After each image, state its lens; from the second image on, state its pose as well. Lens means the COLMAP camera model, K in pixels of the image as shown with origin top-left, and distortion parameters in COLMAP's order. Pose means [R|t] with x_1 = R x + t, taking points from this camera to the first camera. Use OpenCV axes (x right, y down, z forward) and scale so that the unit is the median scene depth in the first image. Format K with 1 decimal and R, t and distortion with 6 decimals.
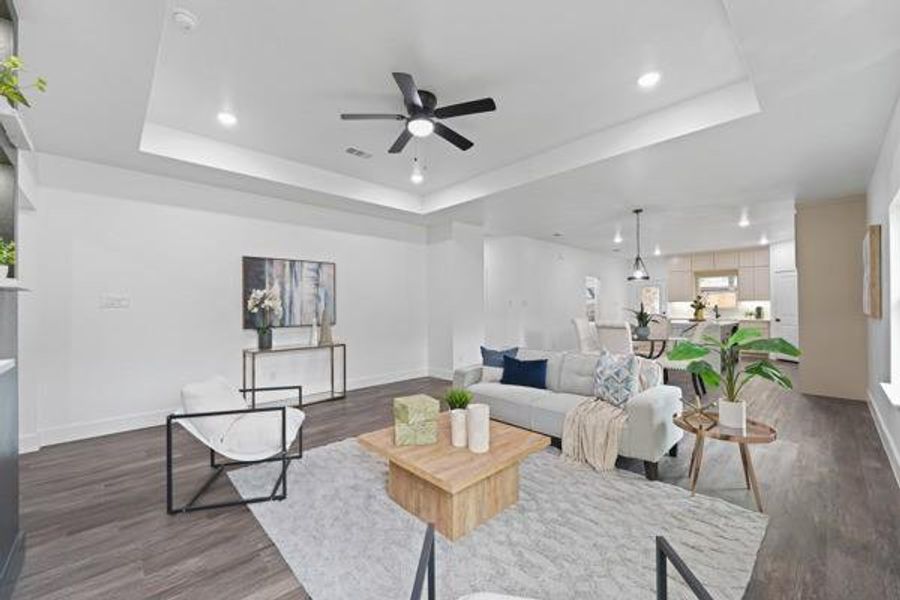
lens RADIAL K [[358.8, 0, 446.8], [0, 358.8, 304.0], [0, 0, 1]] dist [-0.000762, 0.000016]
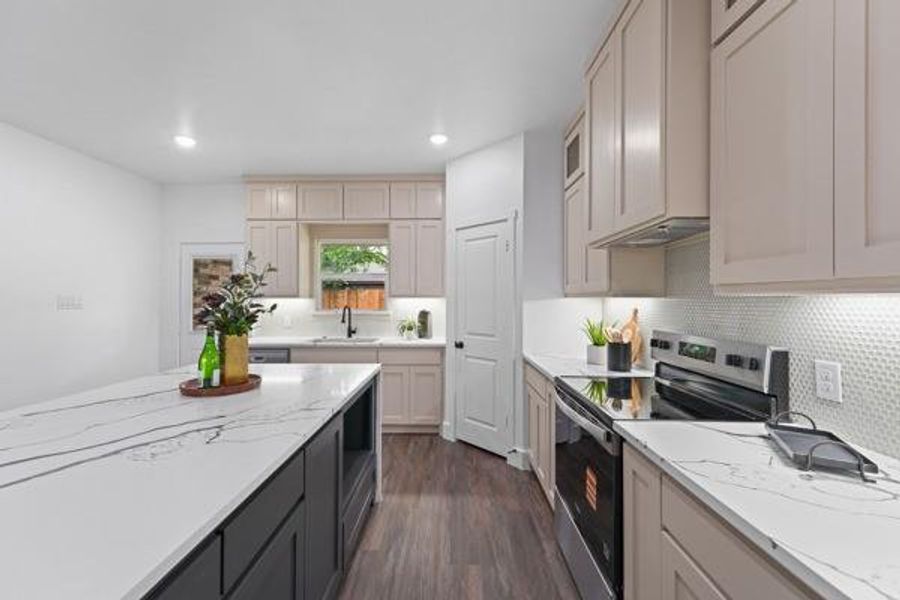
lens RADIAL K [[358.8, 0, 448.9], [0, 358.8, 295.3], [0, 0, 1]] dist [-0.000762, 0.000016]
pose [[0.698199, 0.015810, 0.715729, 0.581592], [-0.011058, 0.999875, -0.011299, -0.007474], [-0.715818, -0.000026, 0.698287, 0.677366]]
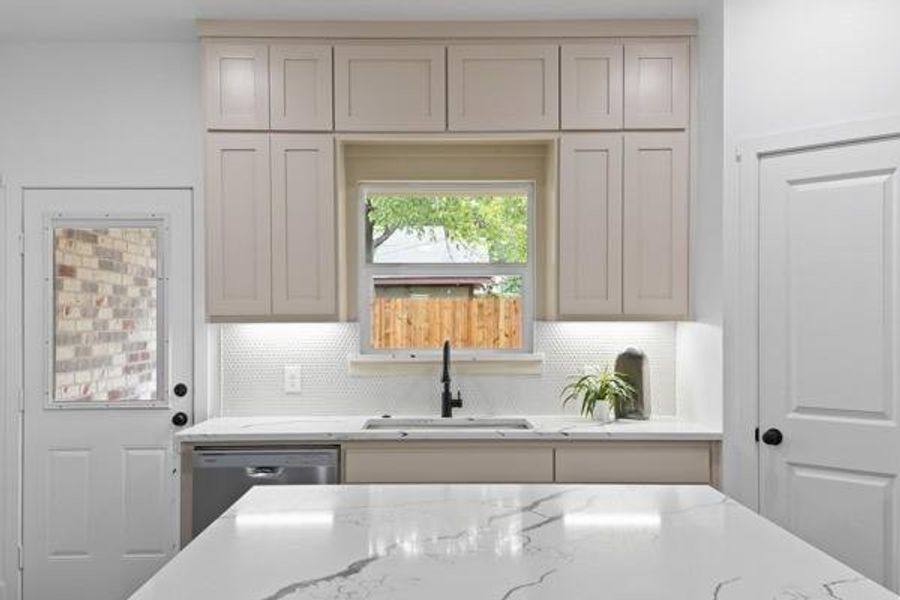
lens RADIAL K [[843.3, 0, 420.4], [0, 843.3, 313.9], [0, 0, 1]] dist [0.078985, 0.000000]
pose [[0.682353, 0.012363, 0.730919, 0.481542], [-0.009255, 0.999923, -0.008273, -0.008201], [-0.730964, -0.001120, 0.682415, 0.796093]]
